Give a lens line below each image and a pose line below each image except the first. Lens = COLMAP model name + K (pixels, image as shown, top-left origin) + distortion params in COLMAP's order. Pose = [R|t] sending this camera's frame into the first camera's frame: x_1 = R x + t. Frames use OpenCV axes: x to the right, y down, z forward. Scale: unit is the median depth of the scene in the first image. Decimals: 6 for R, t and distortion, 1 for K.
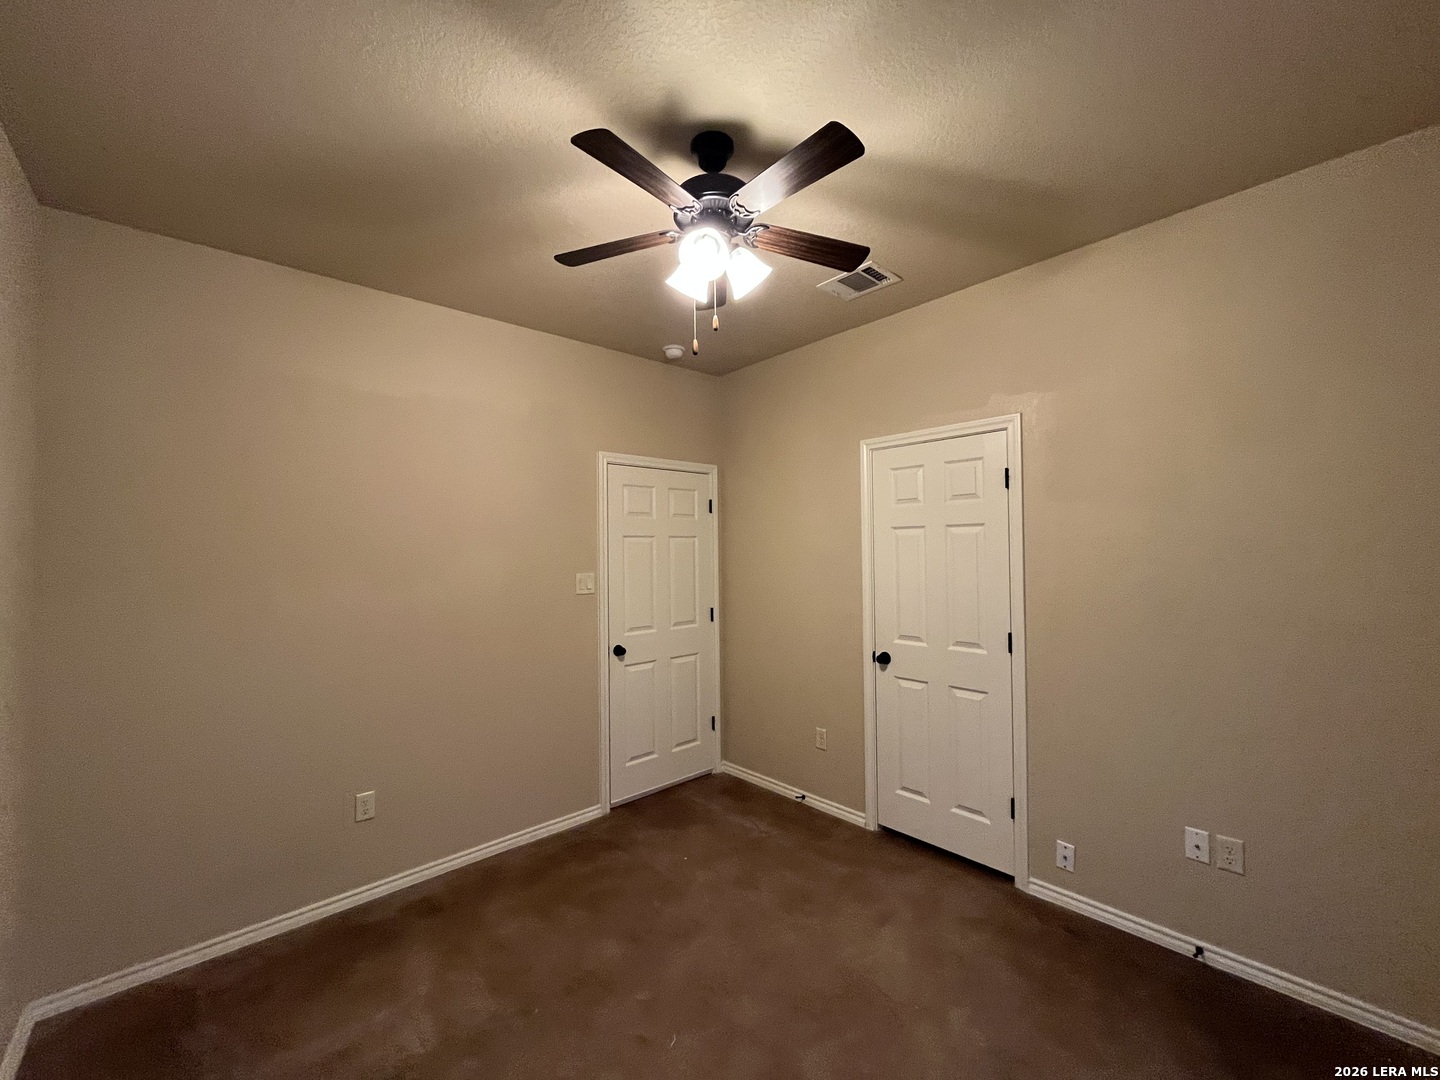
lens RADIAL K [[568.7, 0, 710.5], [0, 568.7, 544.7], [0, 0, 1]] dist [-0.001673, -0.000053]
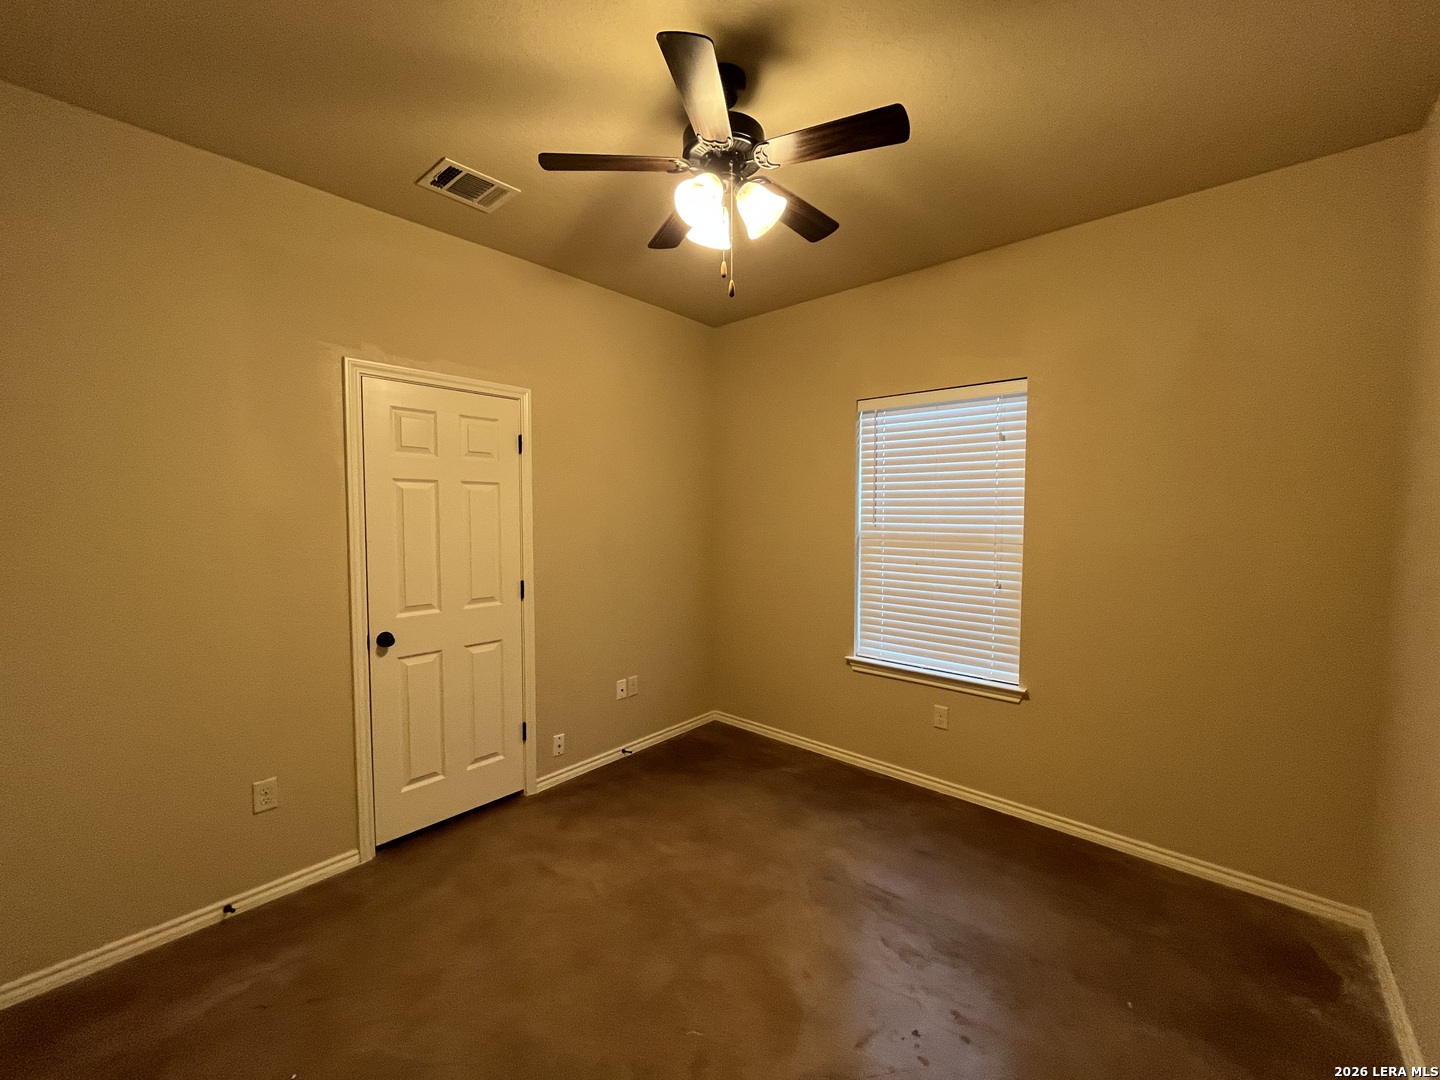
lens RADIAL K [[578.8, 0, 720.0], [0, 578.8, 540.0], [0, 0, 1]] dist [0.001296, -0.000177]
pose [[-0.105326, -0.041664, 0.993565, -0.667762], [-0.015589, 0.999068, 0.040243, 0.019806], [-0.994316, -0.011250, -0.105877, 0.732207]]
